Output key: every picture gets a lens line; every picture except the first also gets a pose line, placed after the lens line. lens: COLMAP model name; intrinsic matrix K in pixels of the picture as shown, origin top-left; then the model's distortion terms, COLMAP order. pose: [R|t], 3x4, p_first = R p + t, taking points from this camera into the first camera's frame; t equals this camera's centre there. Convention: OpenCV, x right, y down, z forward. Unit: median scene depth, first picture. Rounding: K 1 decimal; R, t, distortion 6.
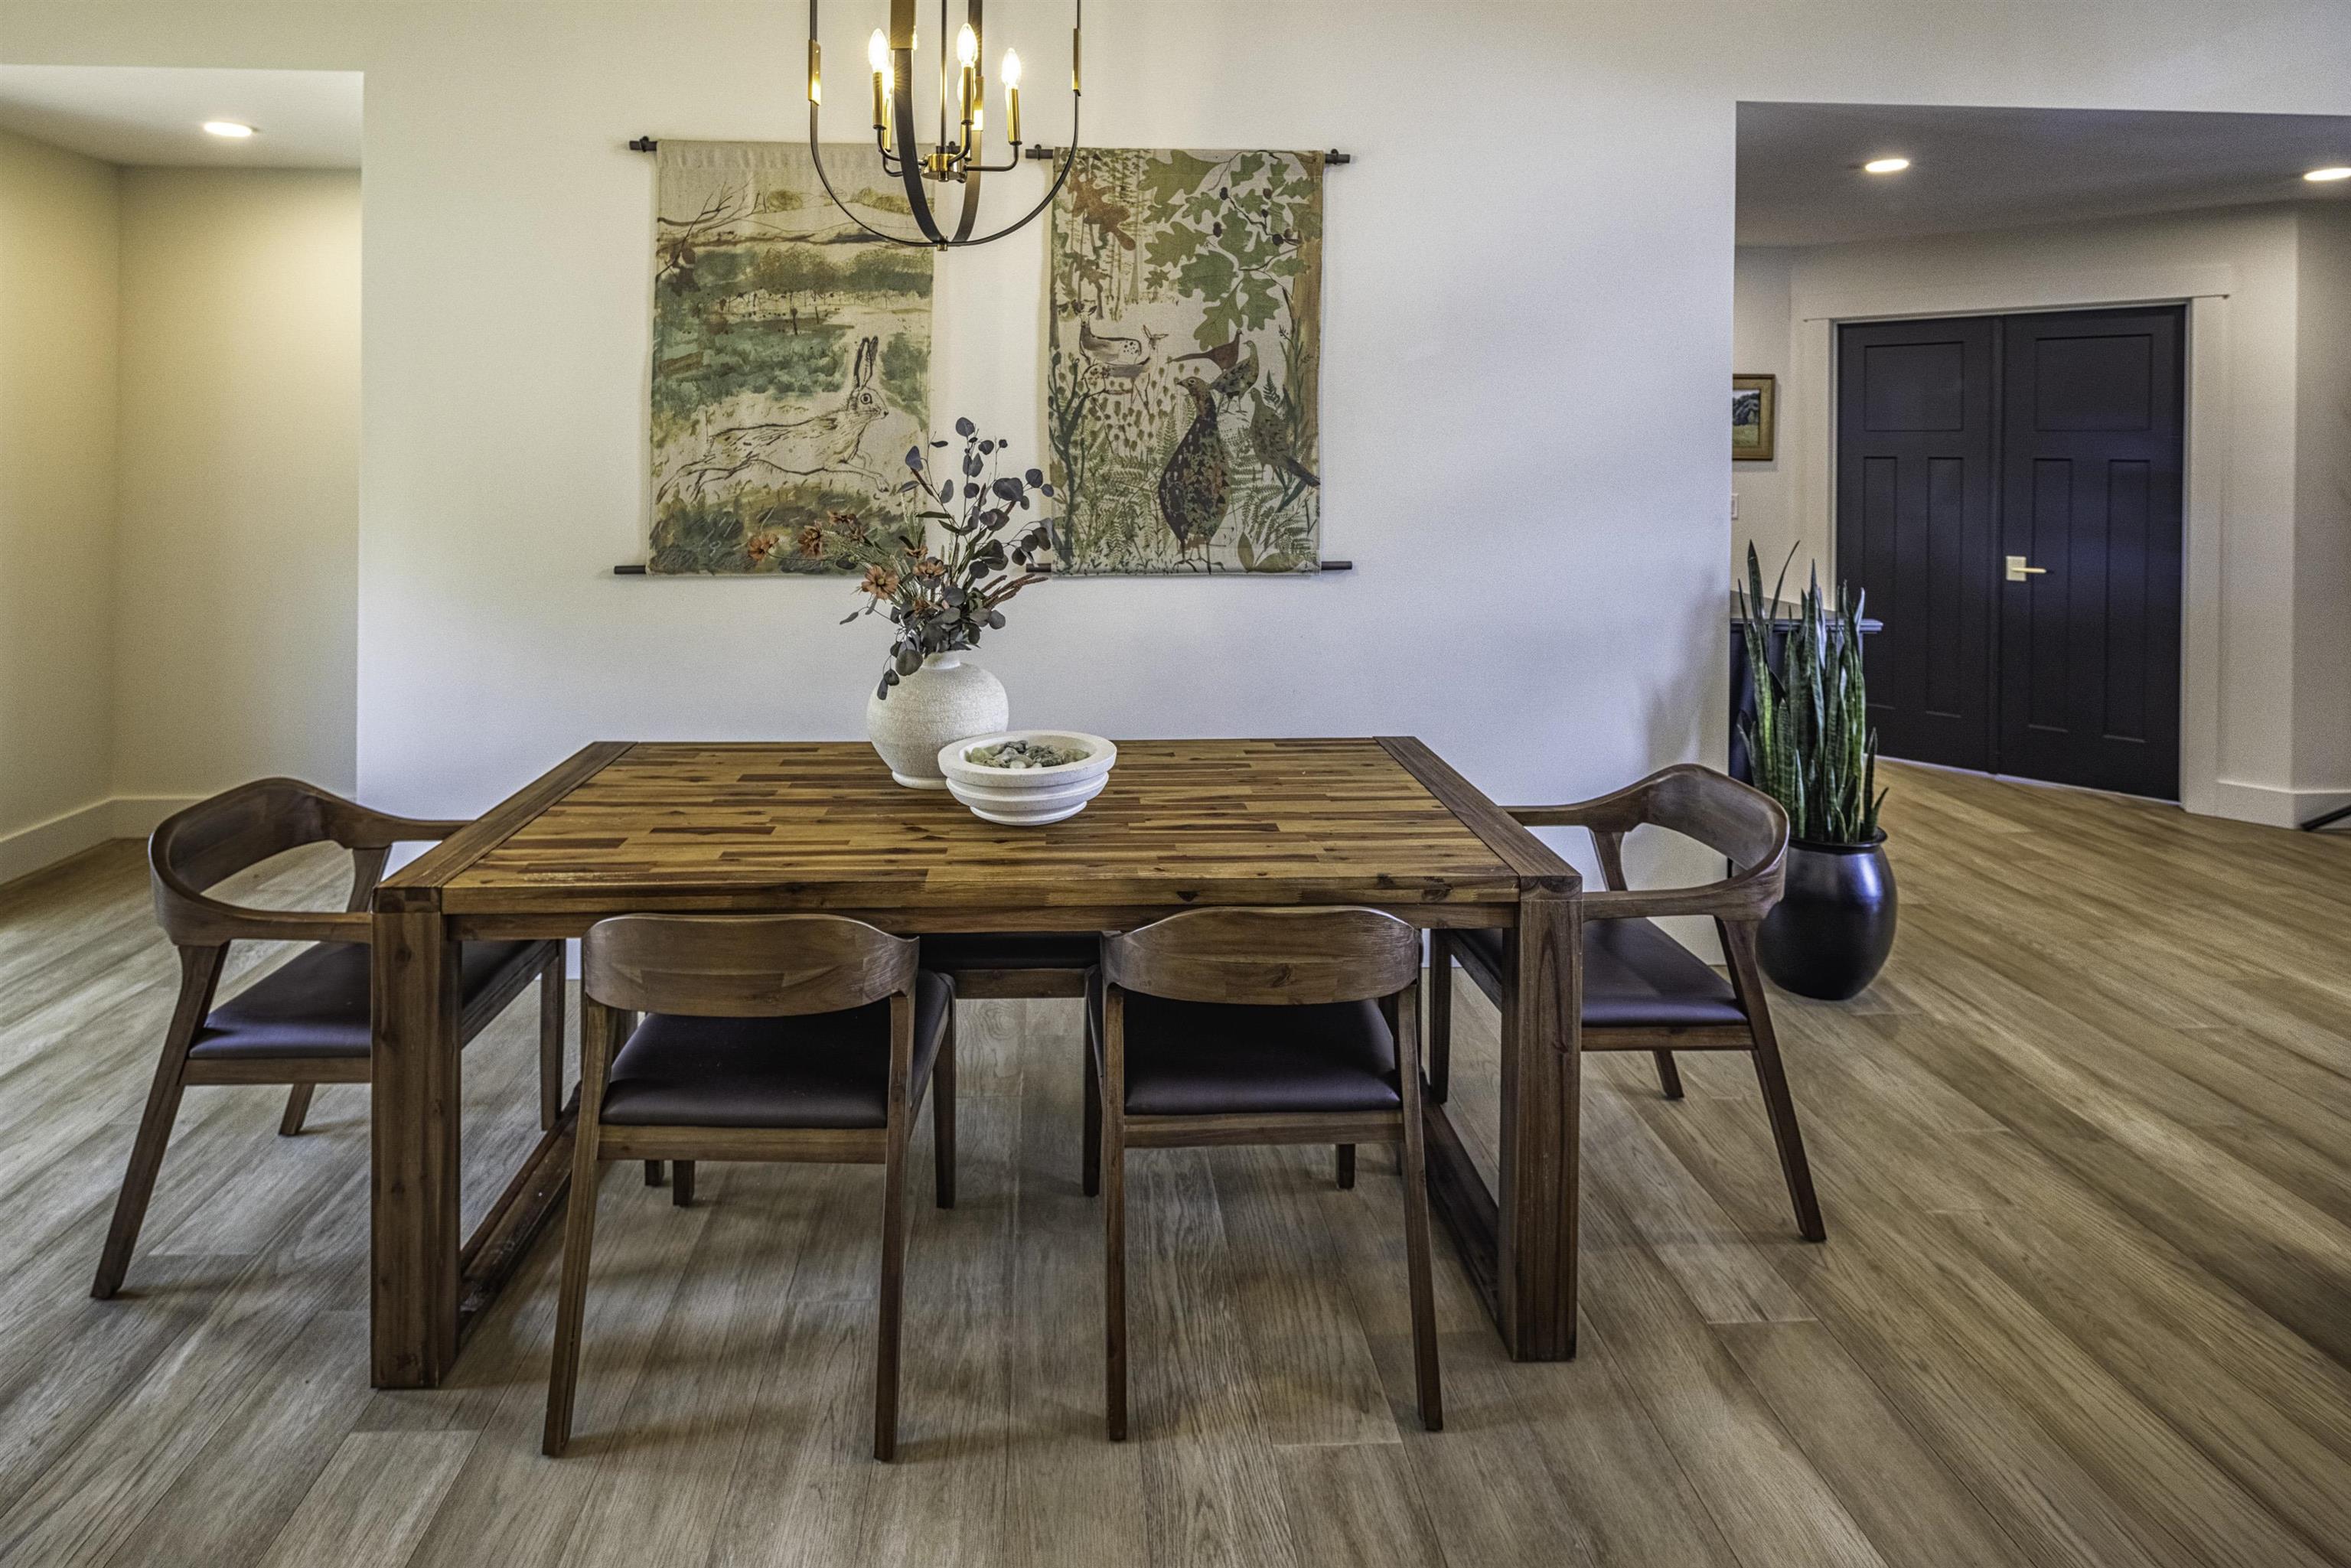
lens RADIAL K [[1142.4, 0, 1166.0], [0, 1142.4, 476.5], [0, 0, 1]] dist [0.000256, -0.000069]
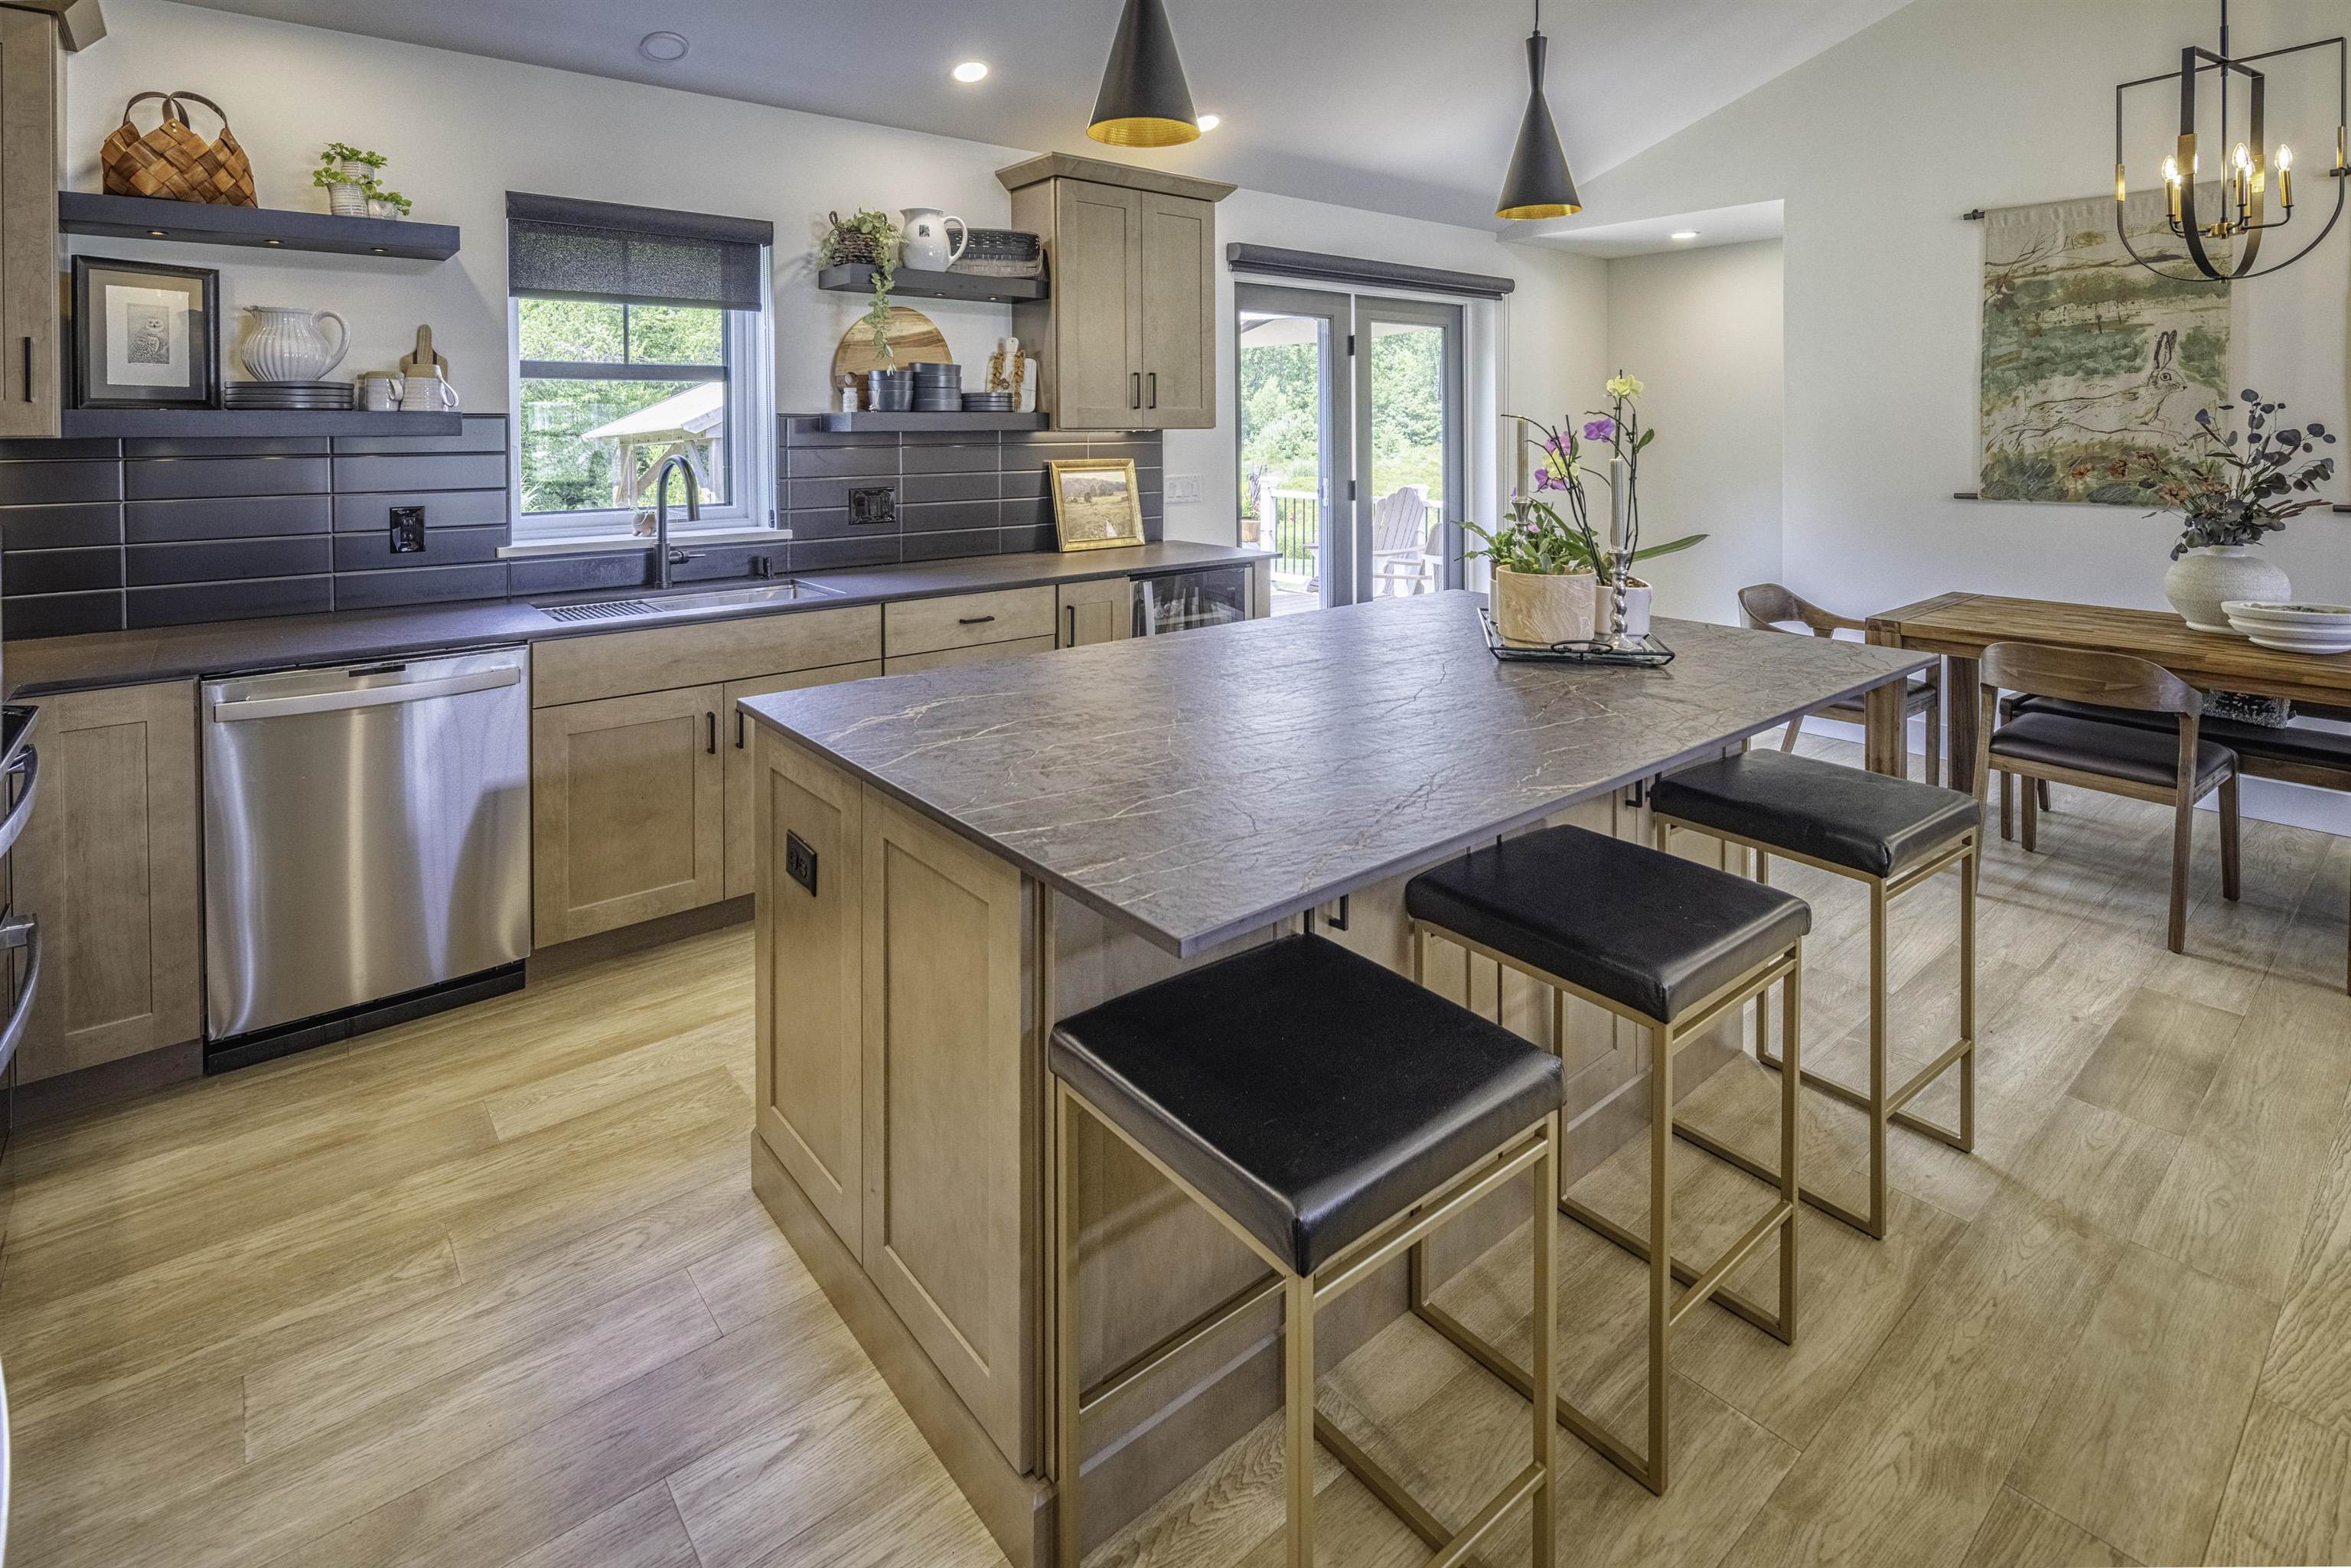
lens RADIAL K [[1106.2, 0, 1177.6], [0, 1106.2, 418.8], [0, 0, 1]] dist [-0.000398, -0.000215]
pose [[0.544767, -0.012463, -0.838495, 0.195569], [-0.015607, 0.999566, -0.024997, 0.032150], [0.838442, 0.026704, 0.544336, -0.686187]]
